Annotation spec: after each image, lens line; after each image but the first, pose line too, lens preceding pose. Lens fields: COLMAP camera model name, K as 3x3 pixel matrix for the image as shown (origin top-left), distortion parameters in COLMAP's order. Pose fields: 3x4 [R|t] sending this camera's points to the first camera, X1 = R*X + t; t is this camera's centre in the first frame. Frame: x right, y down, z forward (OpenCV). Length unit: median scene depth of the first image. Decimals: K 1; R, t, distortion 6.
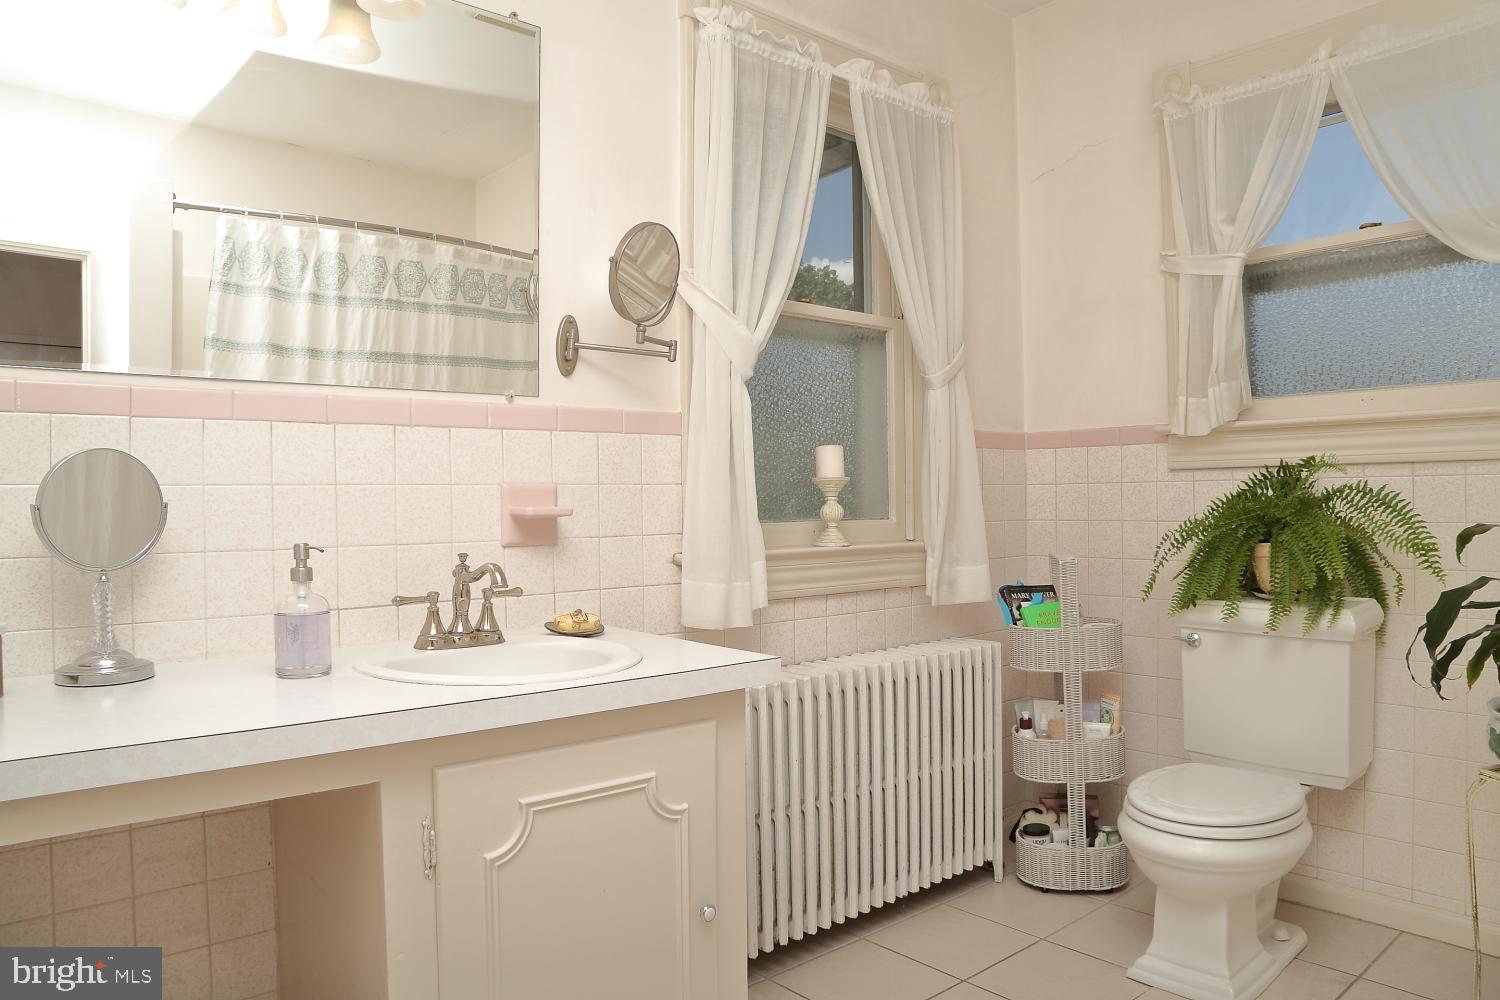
lens RADIAL K [[977.2, 0, 750.0], [0, 977.2, 500.0], [0, 0, 1]] dist [-0.137331, 0.049893]
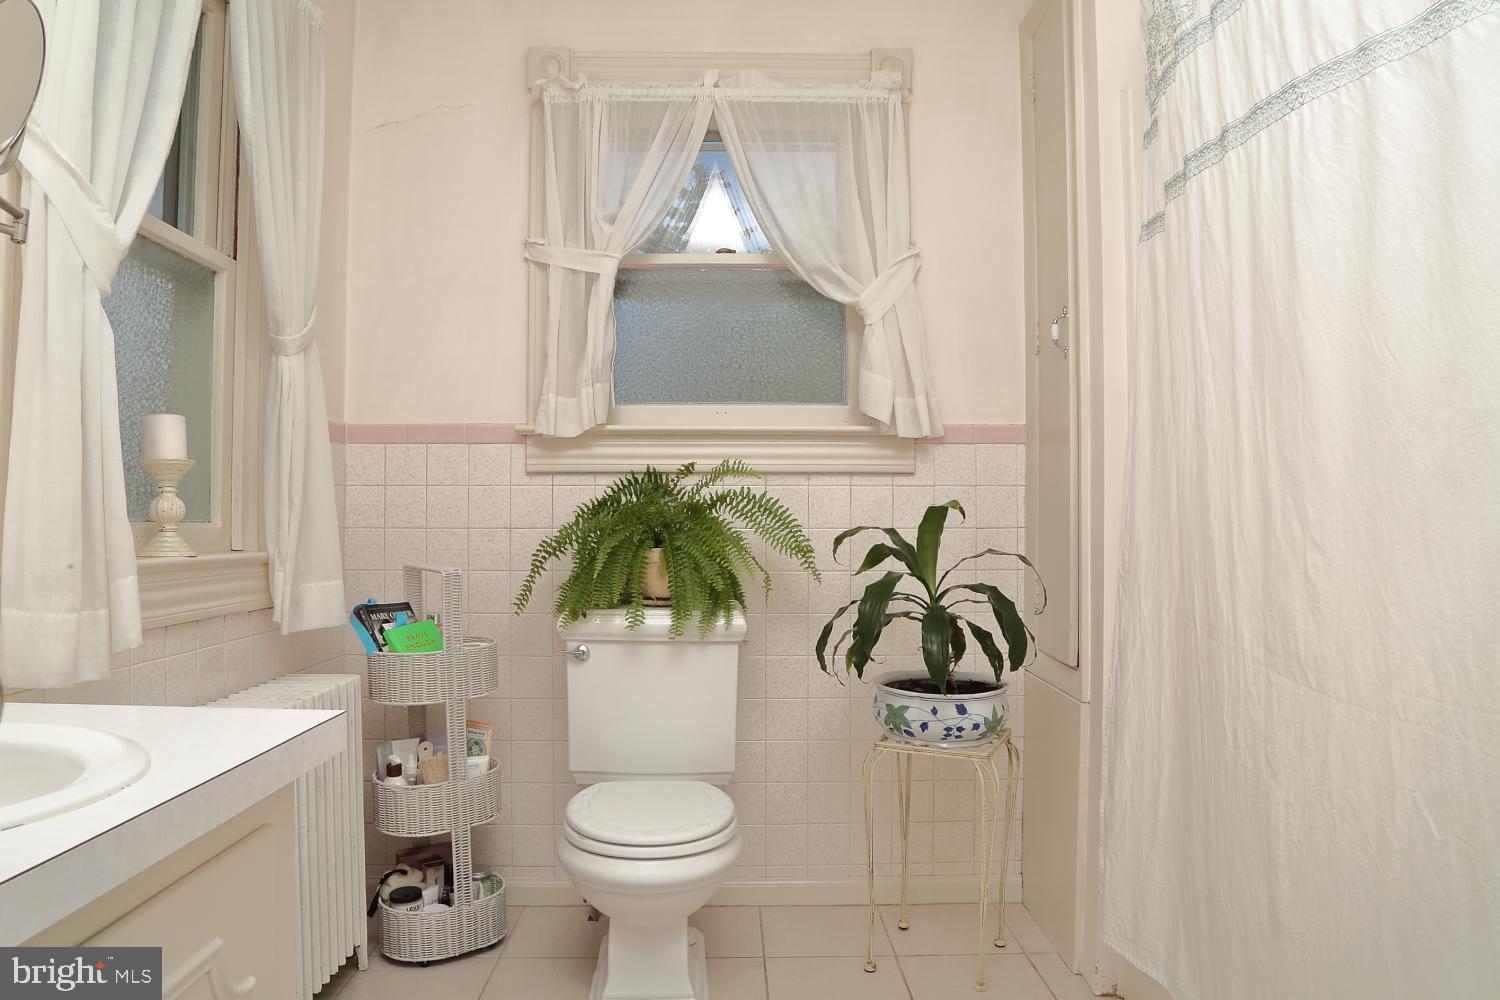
lens RADIAL K [[1024.0, 0, 750.0], [0, 1024.0, 500.0], [0, 0, 1]] dist [-0.156787, 0.096432]
pose [[0.627305, 0.027586, 0.778285, -0.205939], [-0.009349, 0.999567, -0.027894, 0.021991], [-0.778718, 0.010222, 0.627291, 0.228995]]
